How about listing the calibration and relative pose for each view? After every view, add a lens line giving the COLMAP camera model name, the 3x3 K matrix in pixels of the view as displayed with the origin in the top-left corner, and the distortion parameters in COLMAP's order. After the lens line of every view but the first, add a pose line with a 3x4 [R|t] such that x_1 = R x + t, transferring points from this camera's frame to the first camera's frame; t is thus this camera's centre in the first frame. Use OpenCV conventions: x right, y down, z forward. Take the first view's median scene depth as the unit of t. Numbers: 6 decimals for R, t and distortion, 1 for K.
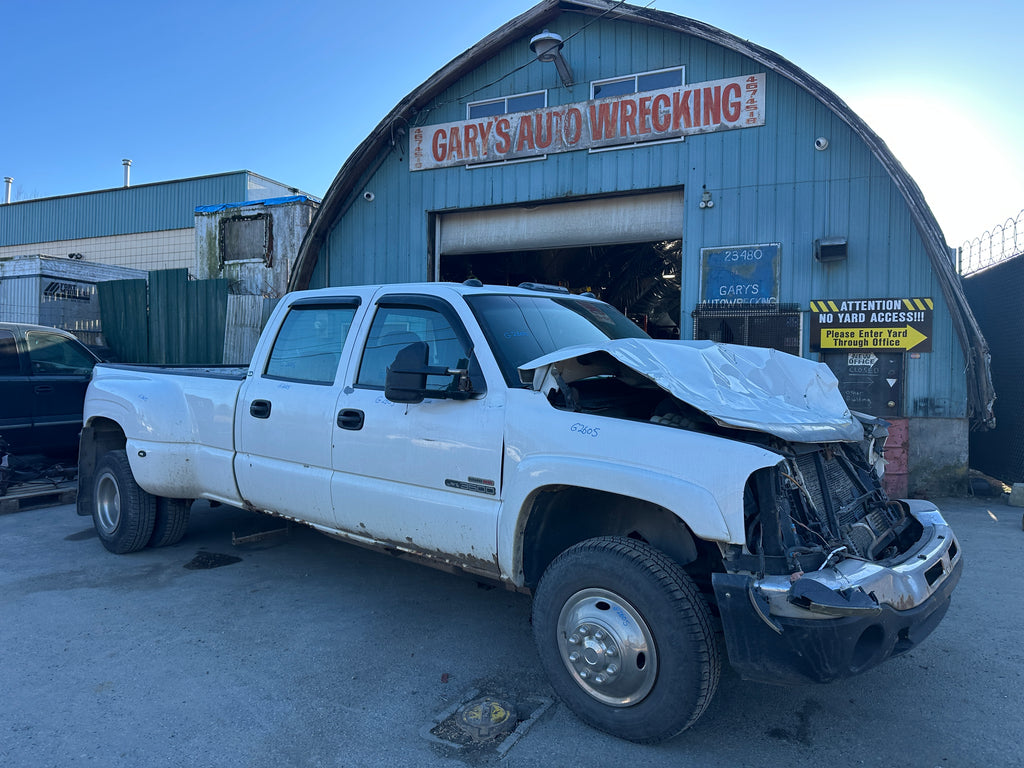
lens RADIAL K [[716.6, 0, 516.1], [0, 716.6, 377.1], [0, 0, 1]] dist [0.039881, -0.050243]
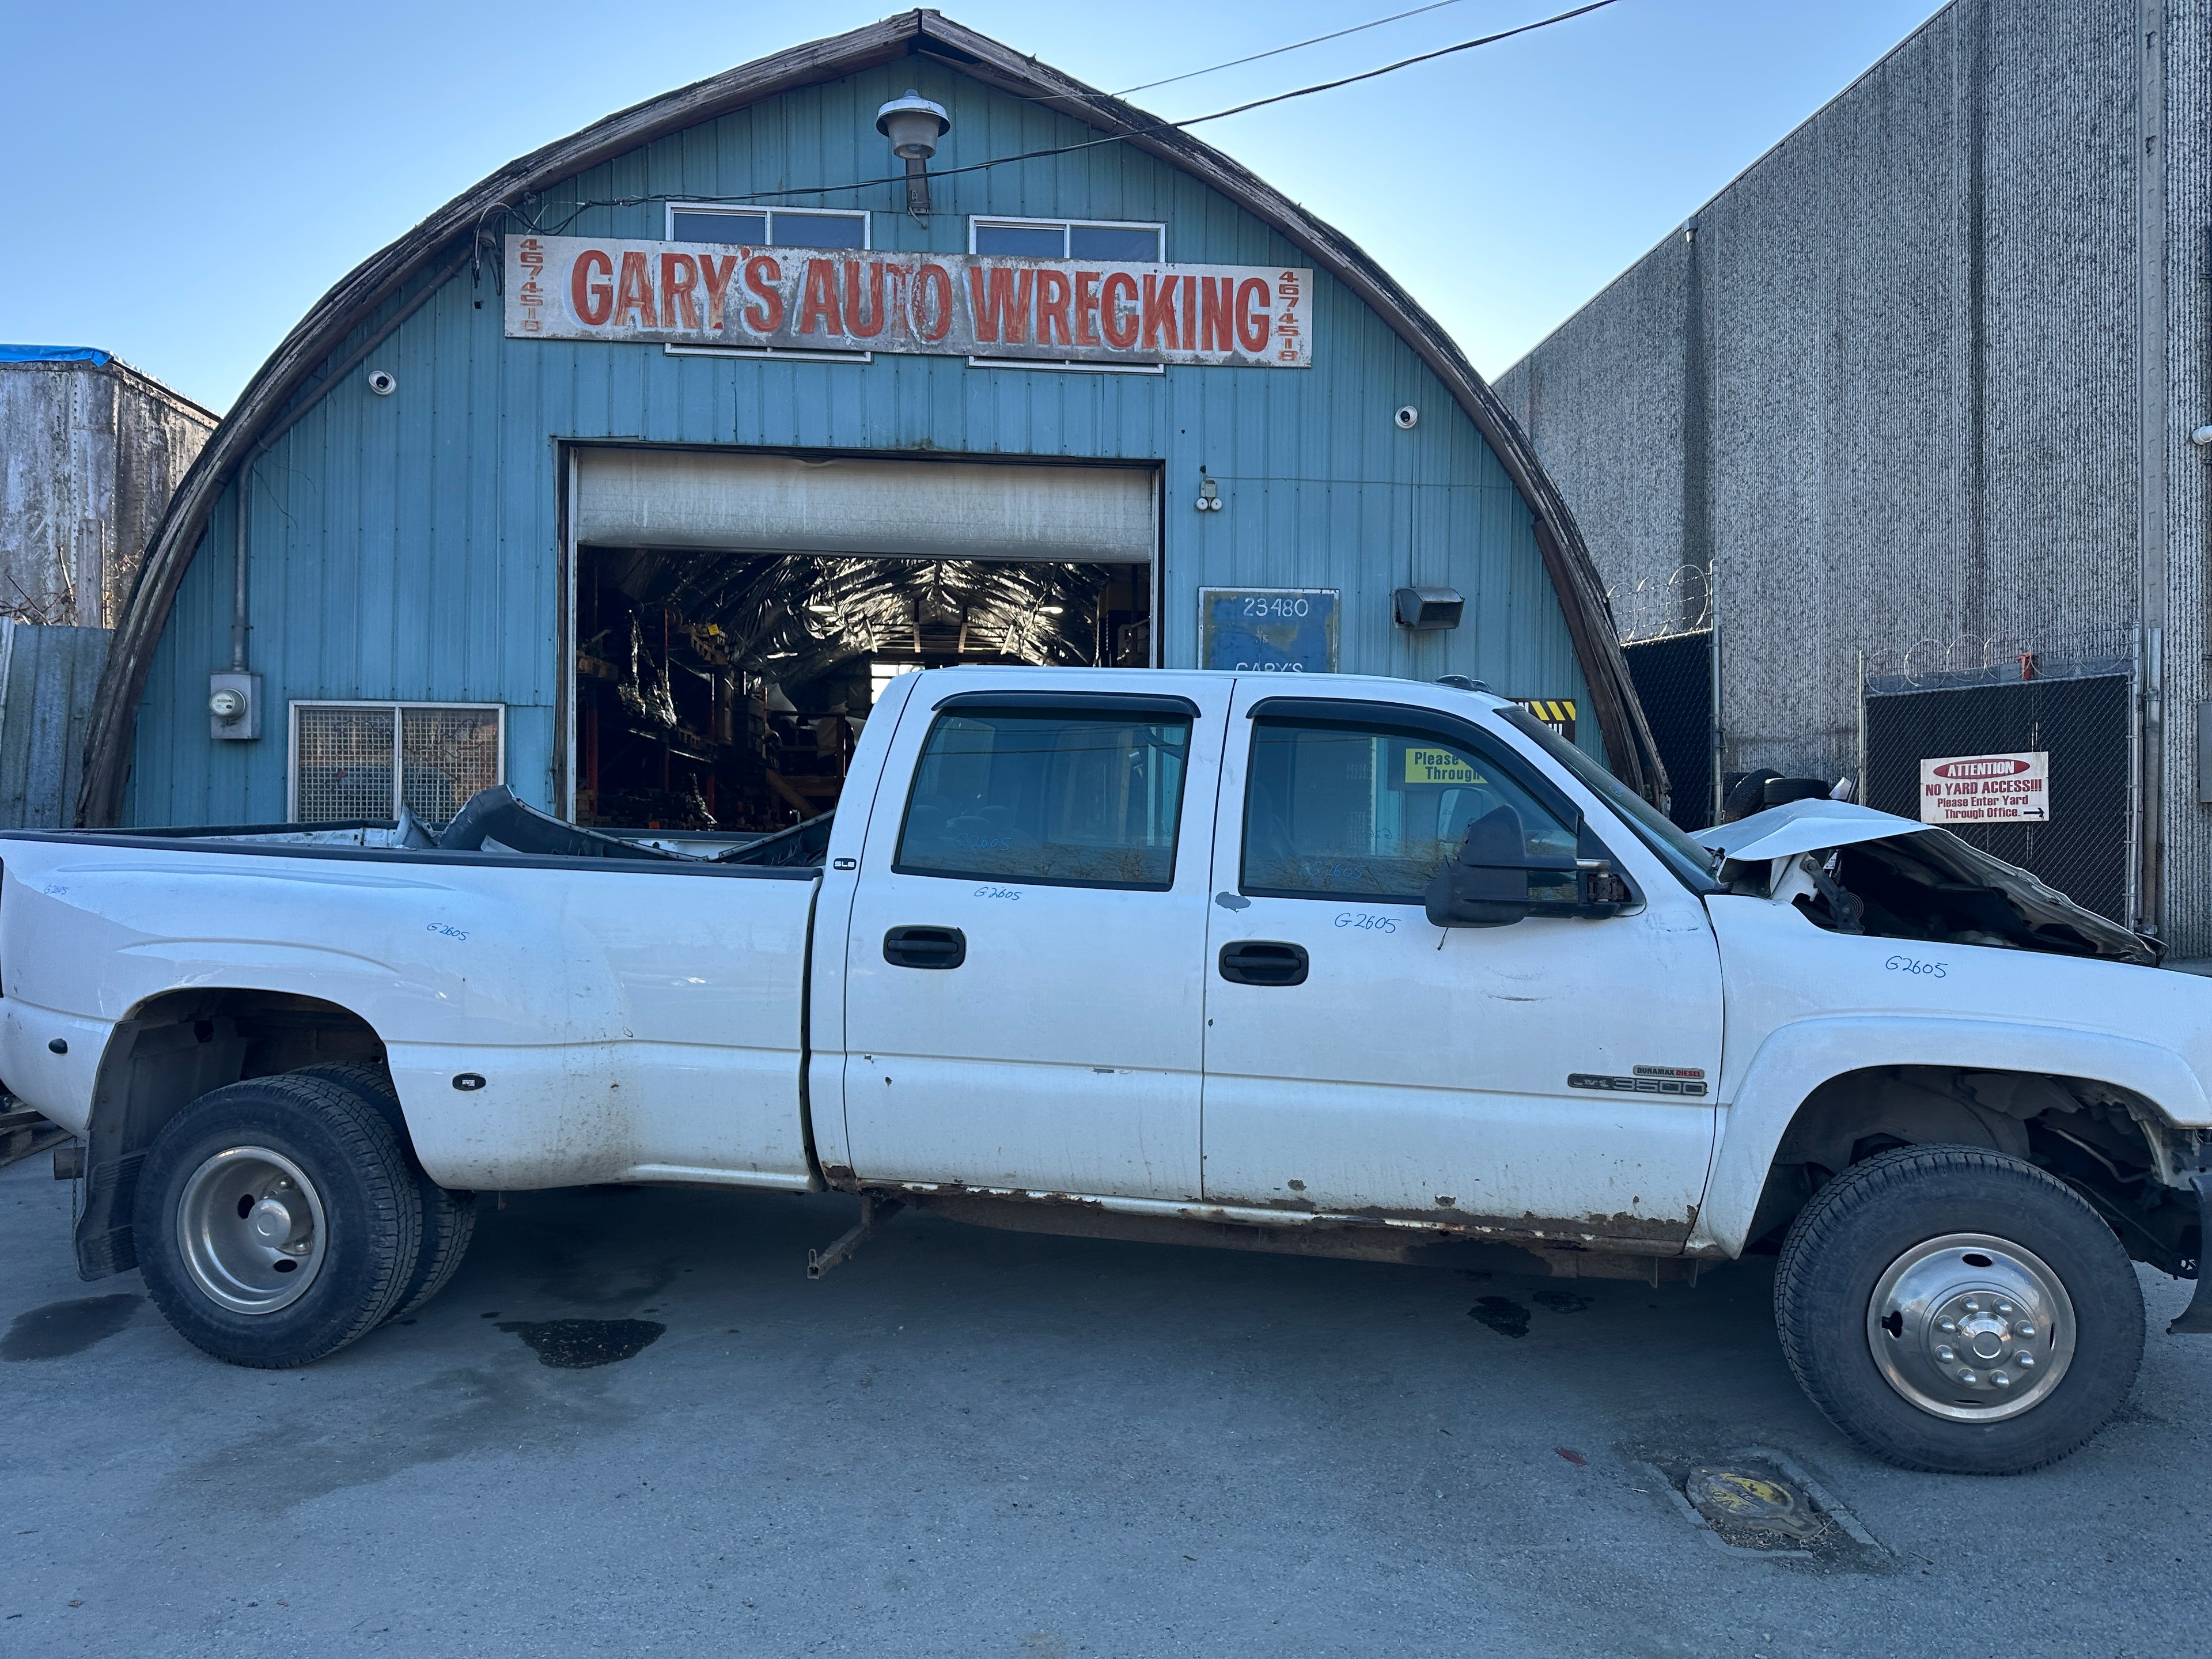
lens RADIAL K [[1547.9, 0, 1108.3], [0, 1547.9, 816.3], [0, 0, 1]] dist [0.039881, -0.050243]
pose [[0.863925, -0.004903, 0.503596, -0.390839], [0.004743, 0.999987, 0.001598, -0.018879], [-0.503598, 0.001008, 0.863938, 0.082810]]
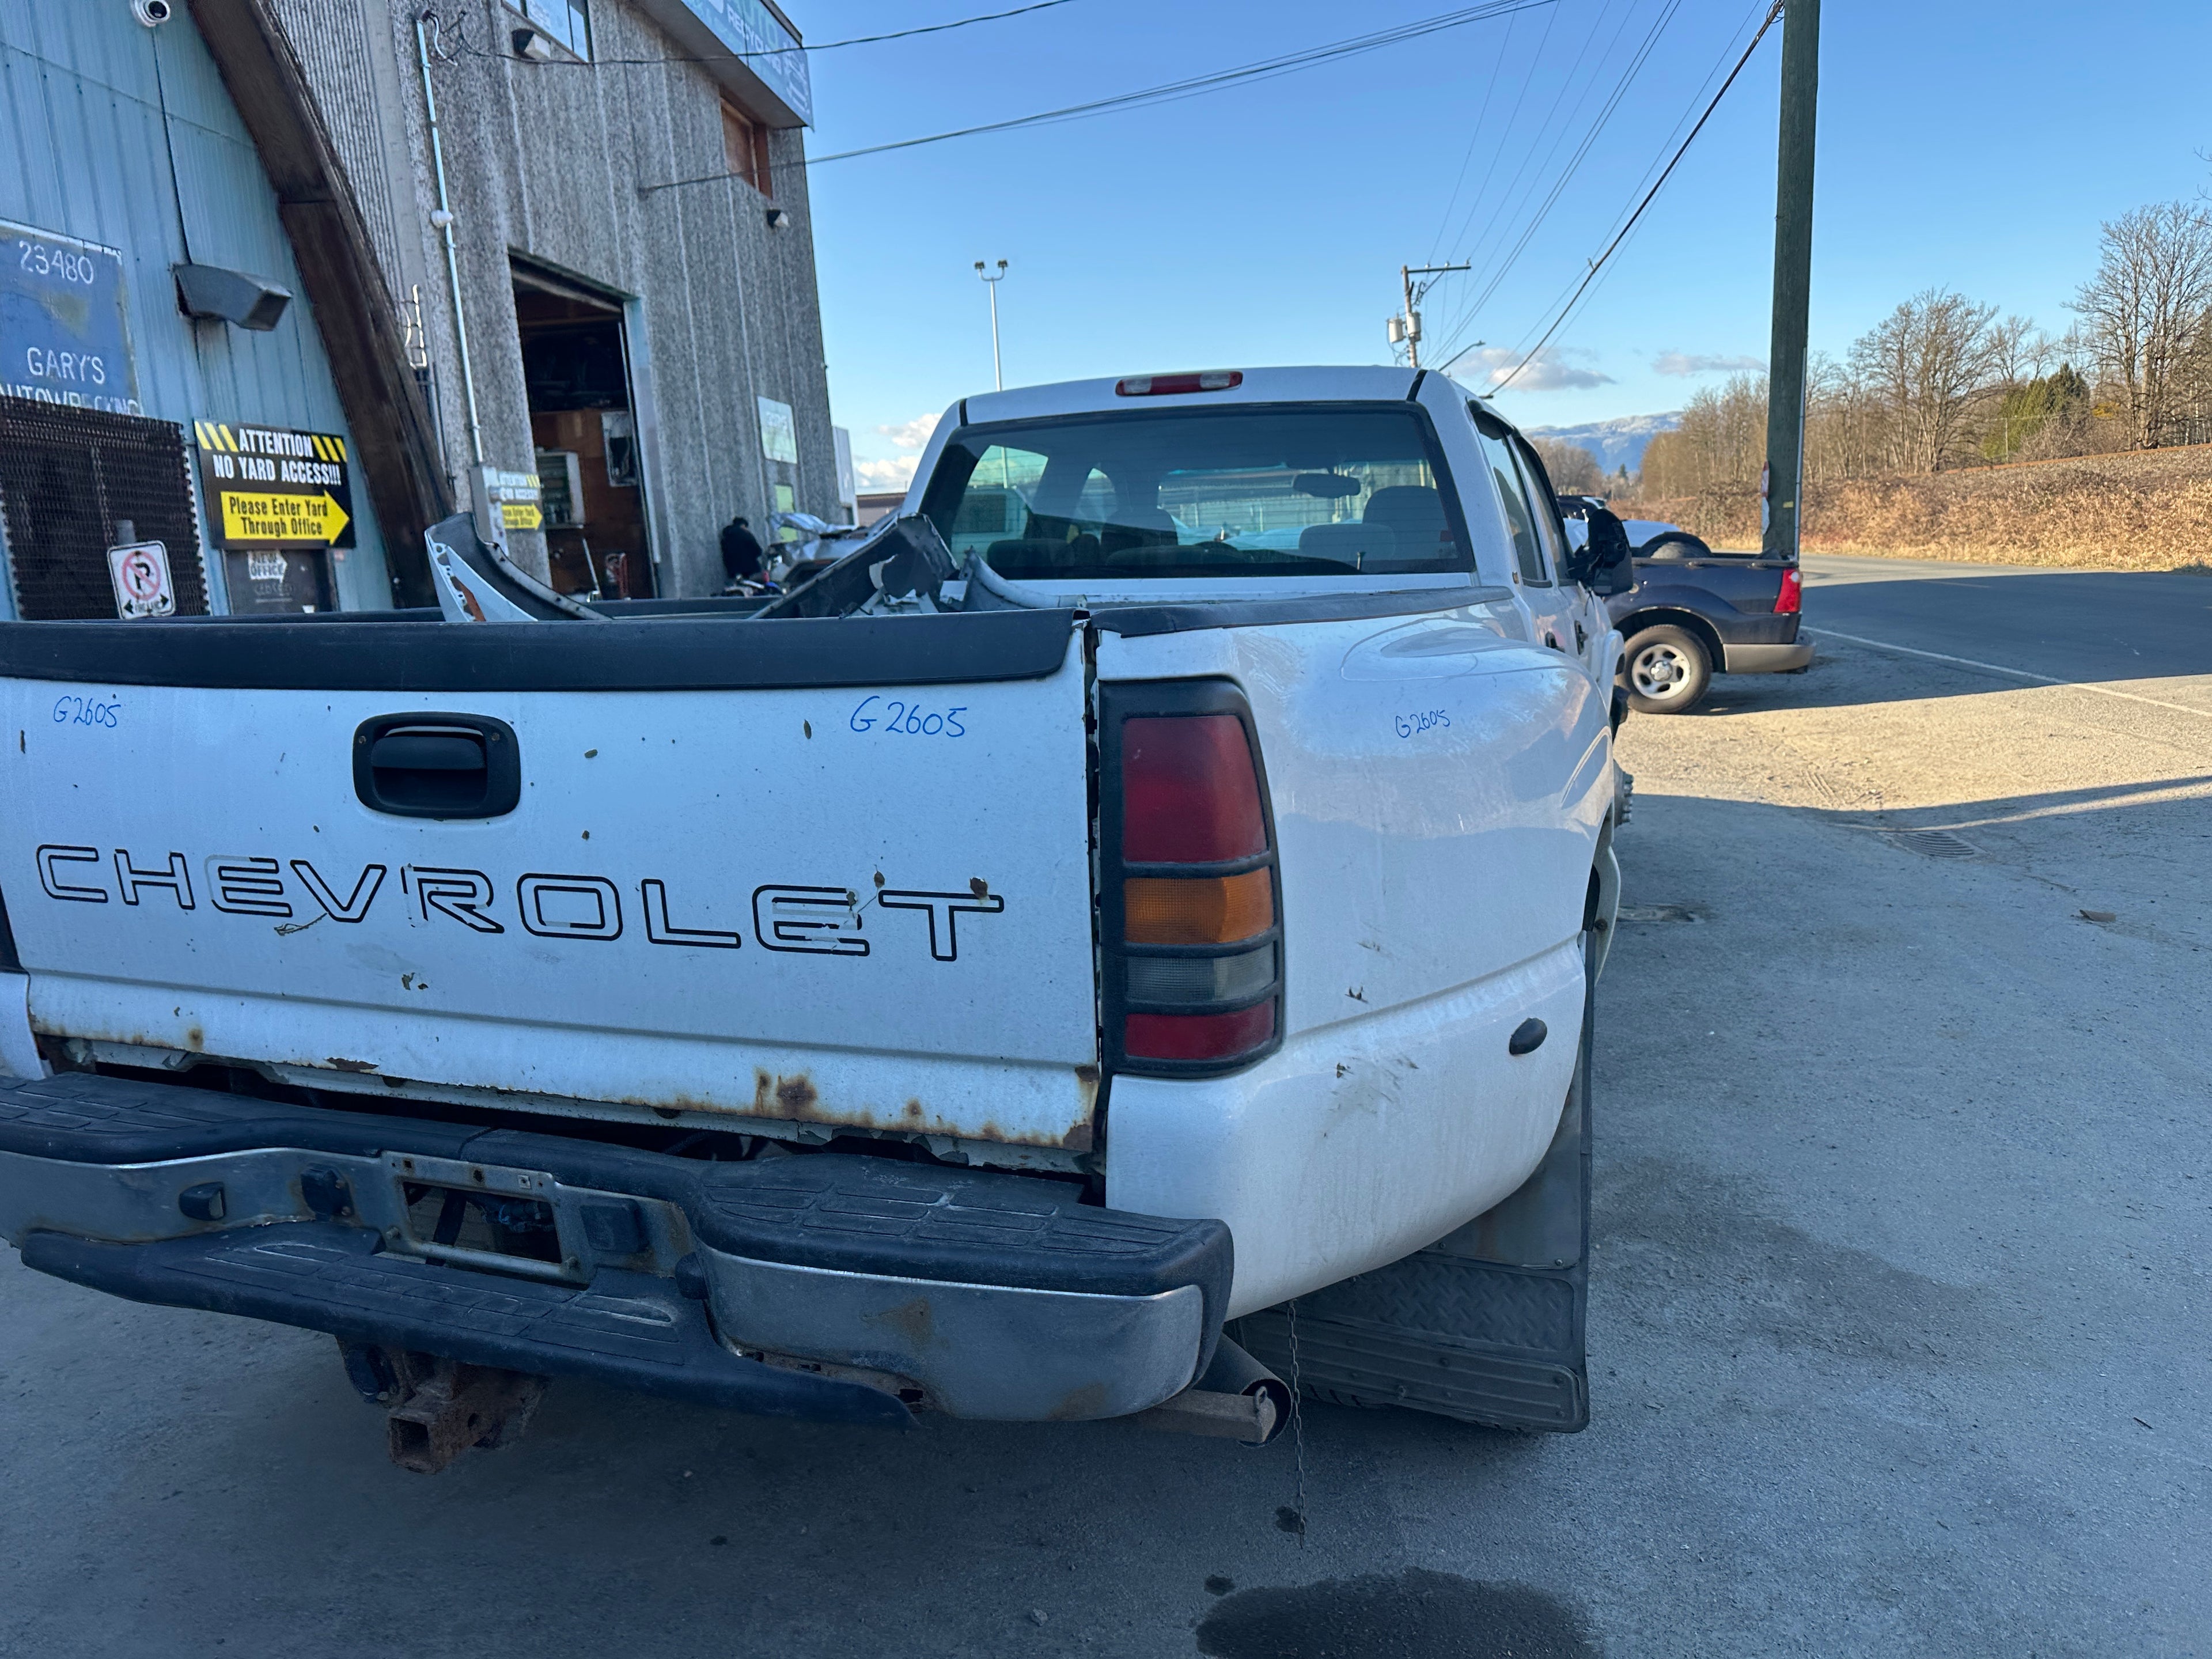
lens RADIAL K [[1547.9, 0, 1119.2], [0, 1547.9, 838.3], [0, 0, 1]] dist [0.039881, -0.050243]
pose [[-0.342395, -0.168040, 0.924407, -0.630359], [0.048047, 0.979457, 0.195844, -0.023317], [-0.938327, 0.111471, -0.327287, 0.852540]]
